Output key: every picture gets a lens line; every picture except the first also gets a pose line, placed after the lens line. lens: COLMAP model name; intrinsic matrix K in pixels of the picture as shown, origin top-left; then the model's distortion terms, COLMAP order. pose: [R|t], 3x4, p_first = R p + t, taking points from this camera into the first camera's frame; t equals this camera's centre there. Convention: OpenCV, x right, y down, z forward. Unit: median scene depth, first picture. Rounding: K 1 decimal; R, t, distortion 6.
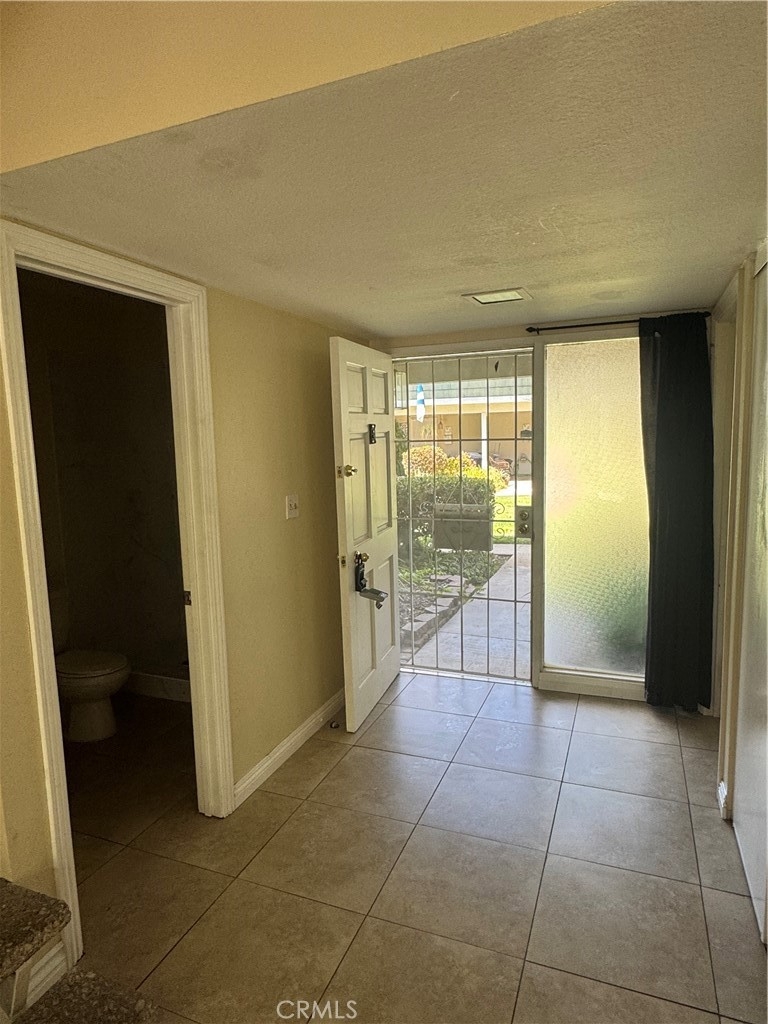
lens RADIAL K [[621.9, 0, 385.1], [0, 621.9, 515.0], [0, 0, 1]] dist [-0.012541, 0.007100]
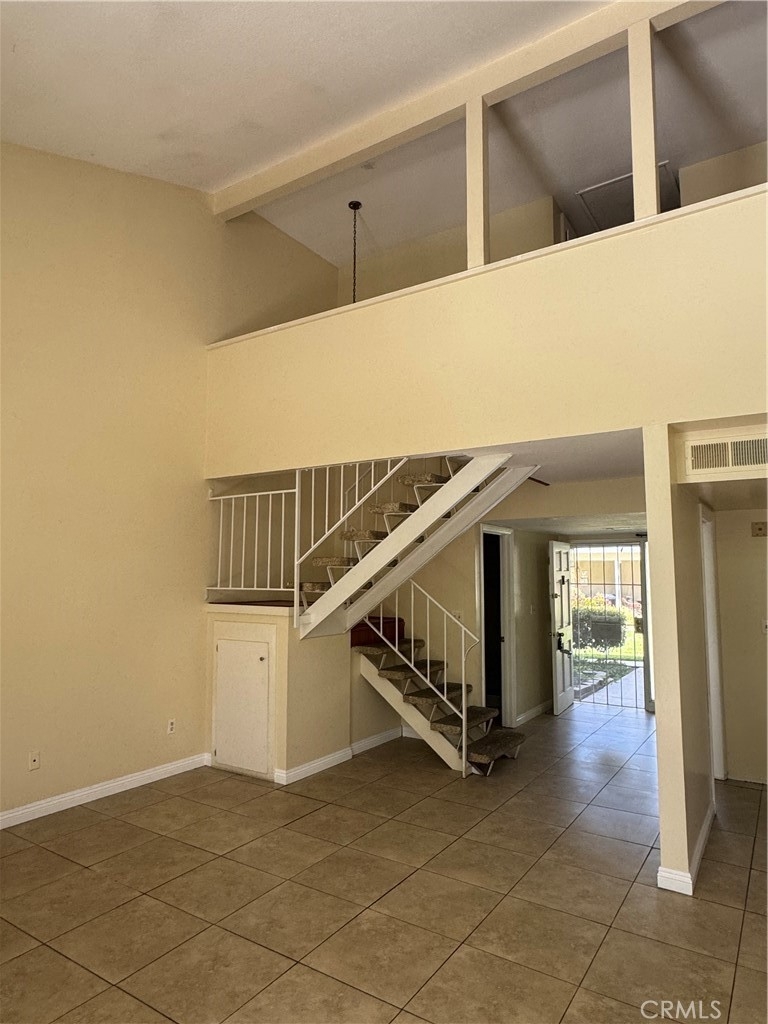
lens RADIAL K [[621.9, 0, 379.9], [0, 621.9, 516.5], [0, 0, 1]] dist [-0.012541, 0.007100]
pose [[0.978078, 0.008366, -0.208070, -0.197342], [-0.053391, 0.975868, -0.211735, 0.148856], [0.201278, 0.218202, 0.954921, -1.265934]]
